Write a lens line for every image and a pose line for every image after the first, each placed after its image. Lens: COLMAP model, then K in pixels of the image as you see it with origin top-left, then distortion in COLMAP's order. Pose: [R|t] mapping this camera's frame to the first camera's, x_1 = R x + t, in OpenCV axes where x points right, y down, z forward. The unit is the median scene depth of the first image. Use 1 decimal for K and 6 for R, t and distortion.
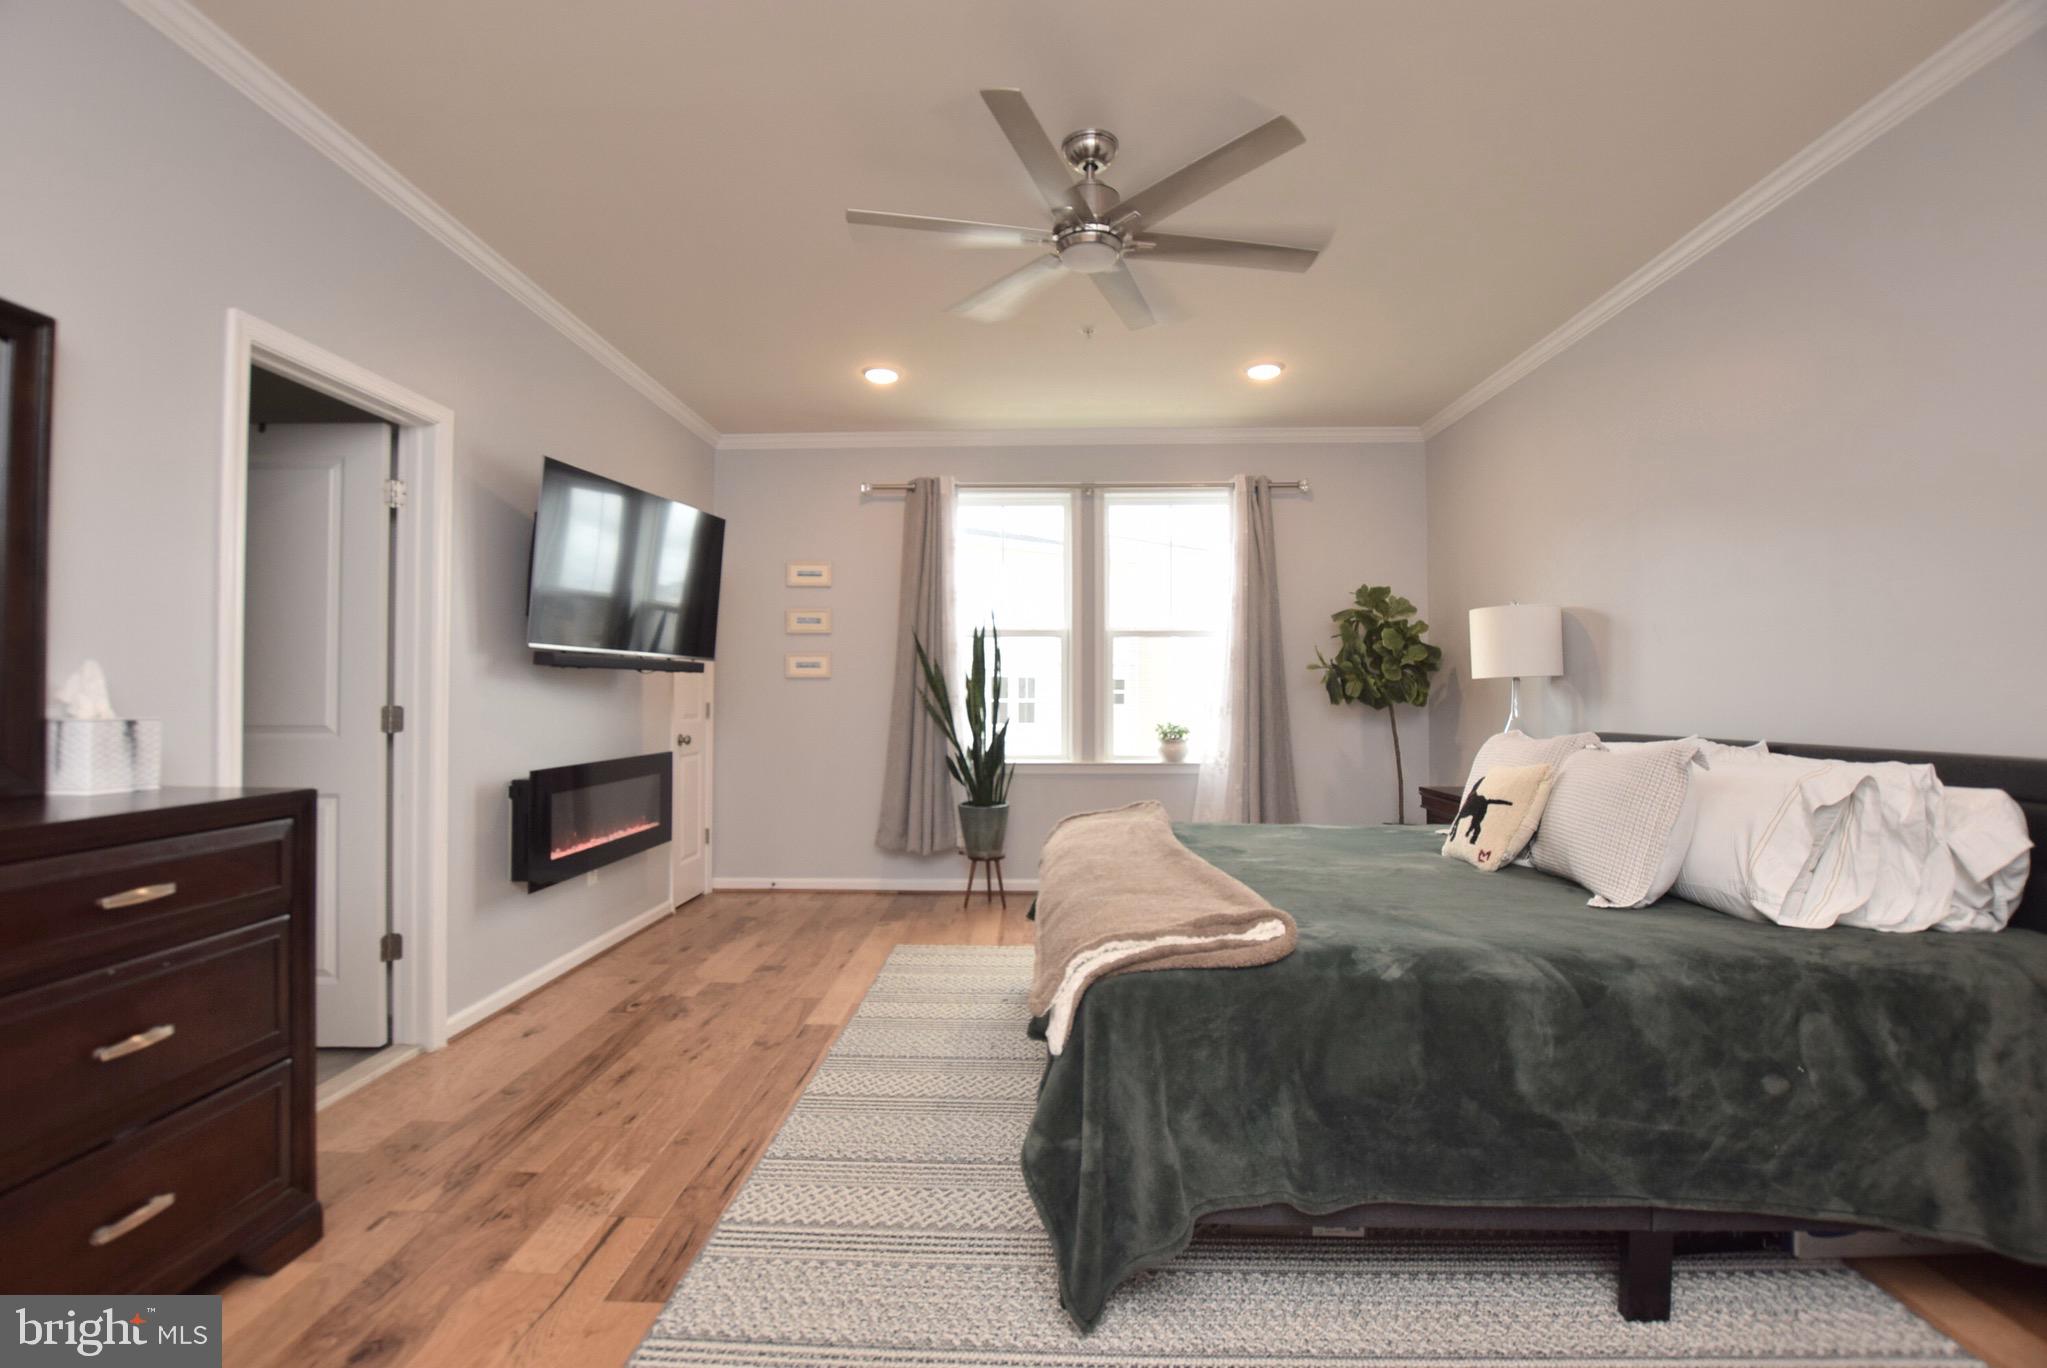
lens RADIAL K [[911.7, 0, 1011.4], [0, 911.7, 677.2], [0, 0, 1]] dist [-0.036555, 0.004890]
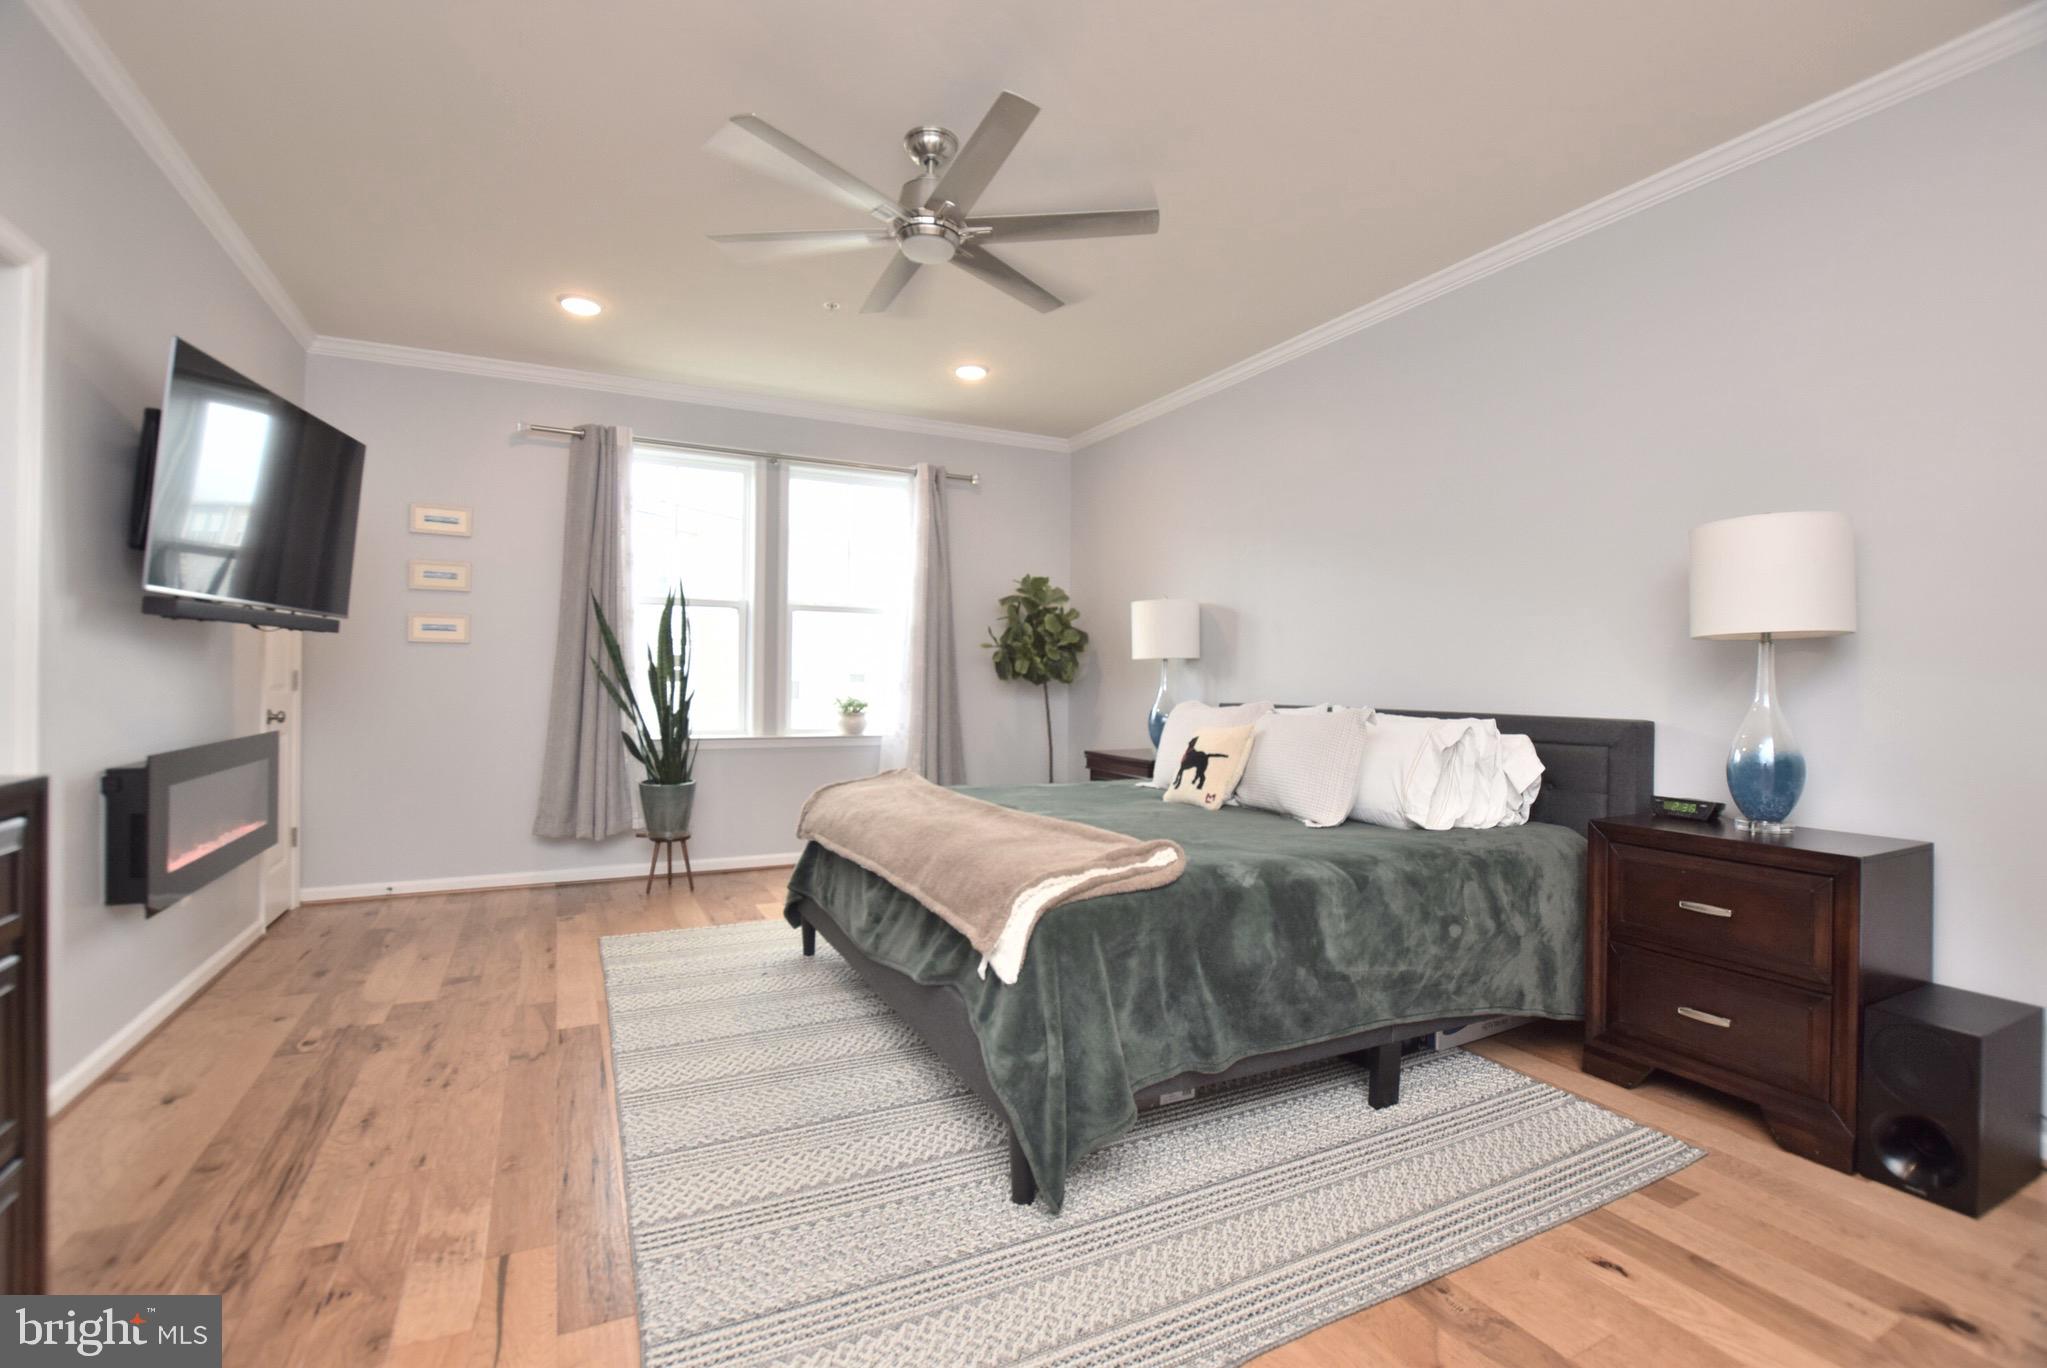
lens RADIAL K [[911.7, 0, 1020.7], [0, 911.7, 676.5], [0, 0, 1]] dist [-0.036555, 0.004890]
pose [[0.876682, 0.011638, 0.480929, -0.287670], [-0.022423, 0.999609, 0.016684, 0.011023], [-0.480547, -0.025411, 0.876601, 0.011700]]
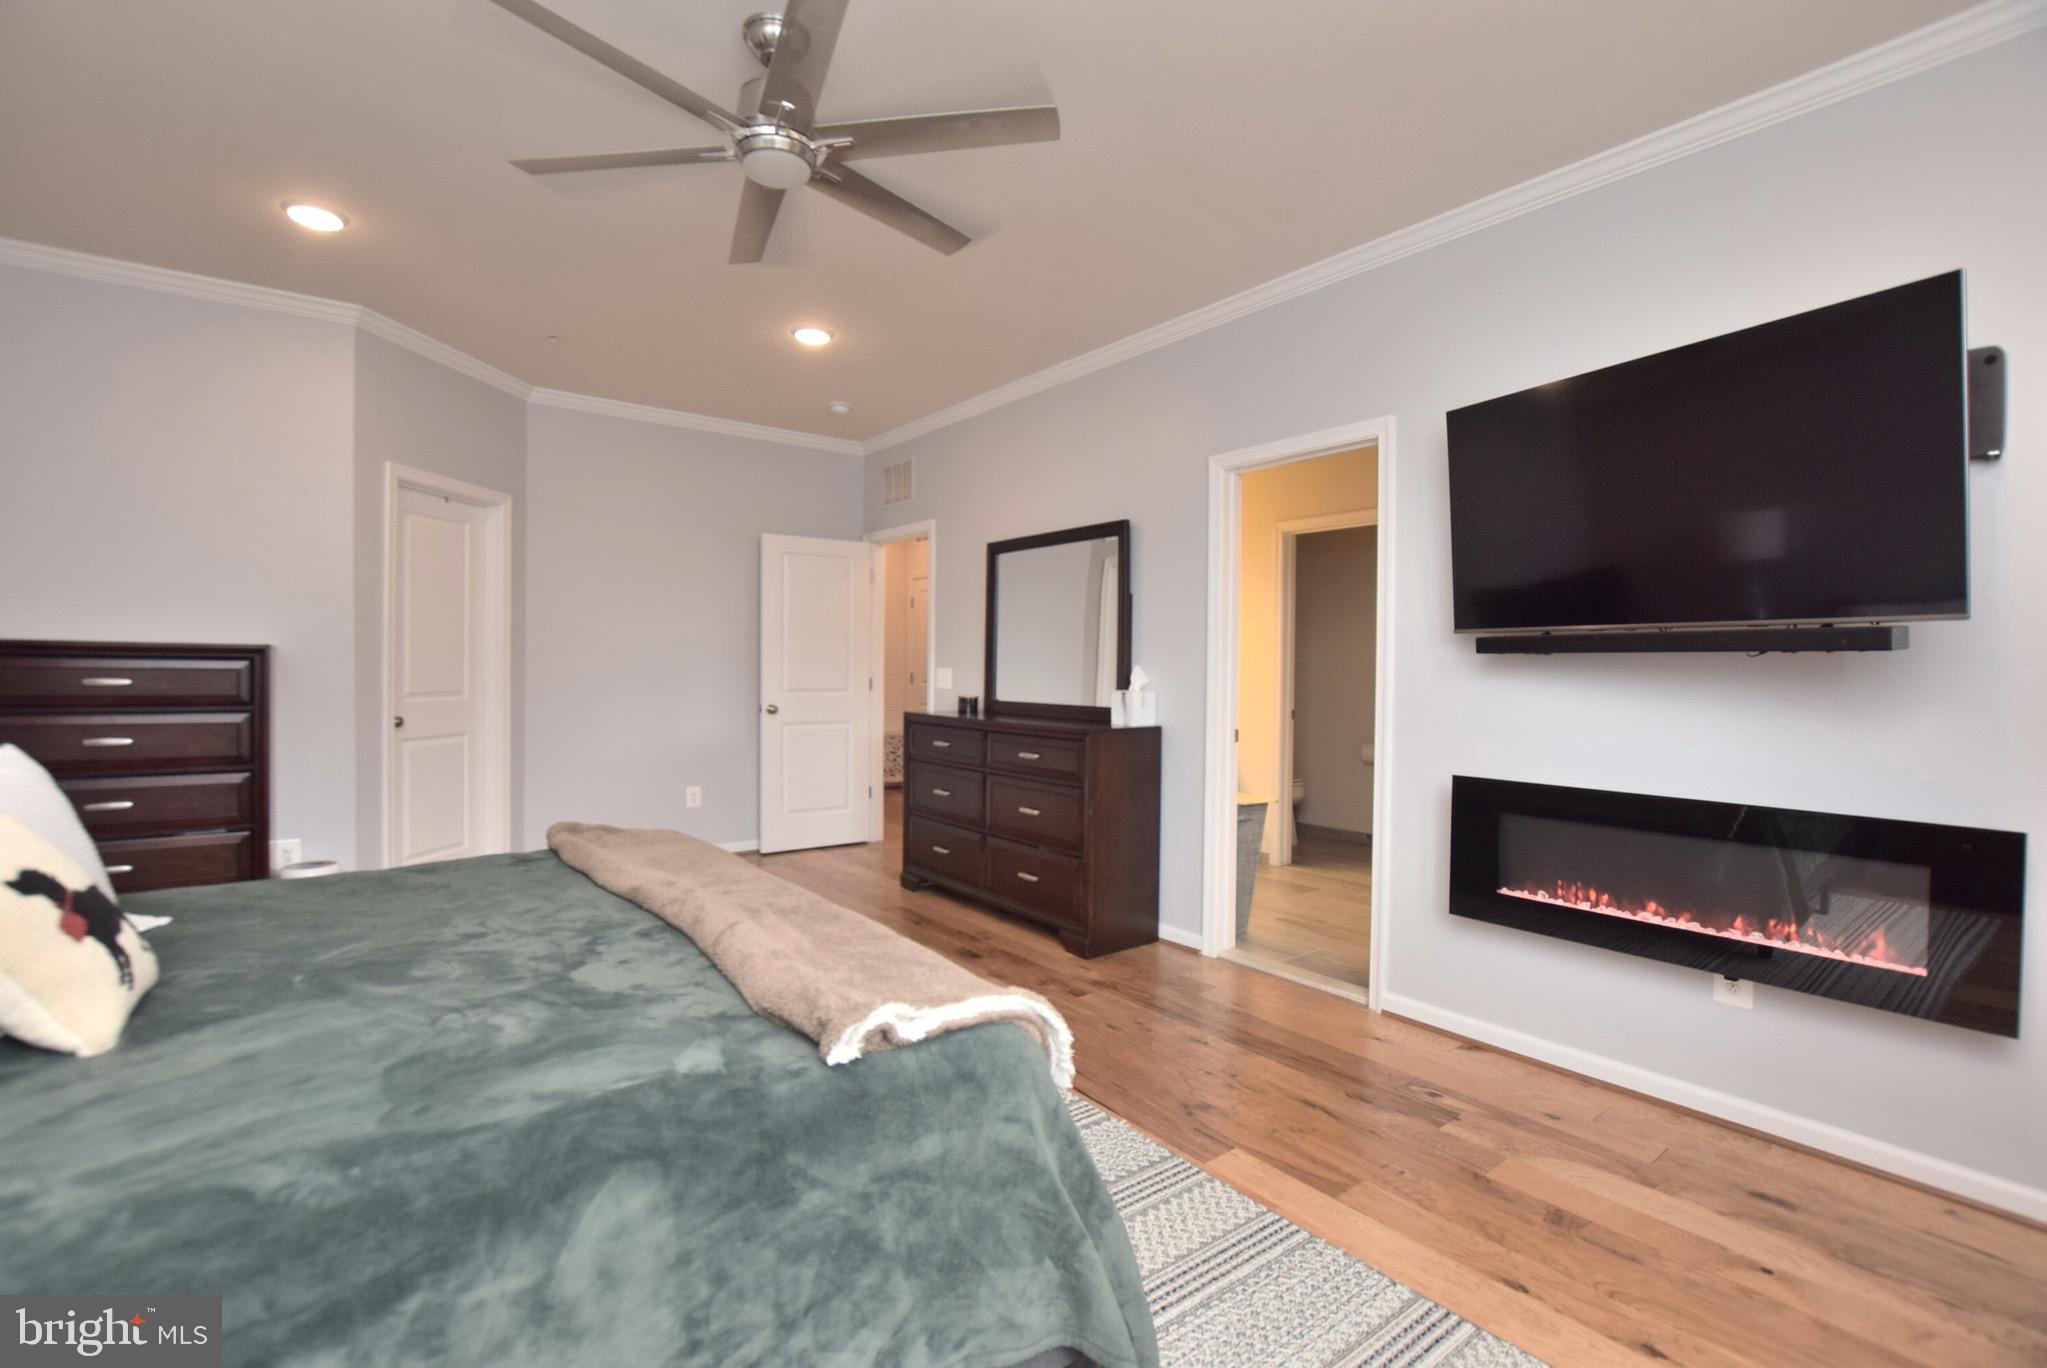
lens RADIAL K [[911.7, 0, 1018.6], [0, 911.7, 677.2], [0, 0, 1]] dist [-0.036555, 0.004890]
pose [[-0.766943, 0.001321, -0.641713, 0.408848], [0.002354, 0.999997, -0.000755, 0.007694], [0.641710, -0.002090, -0.766944, 1.606917]]
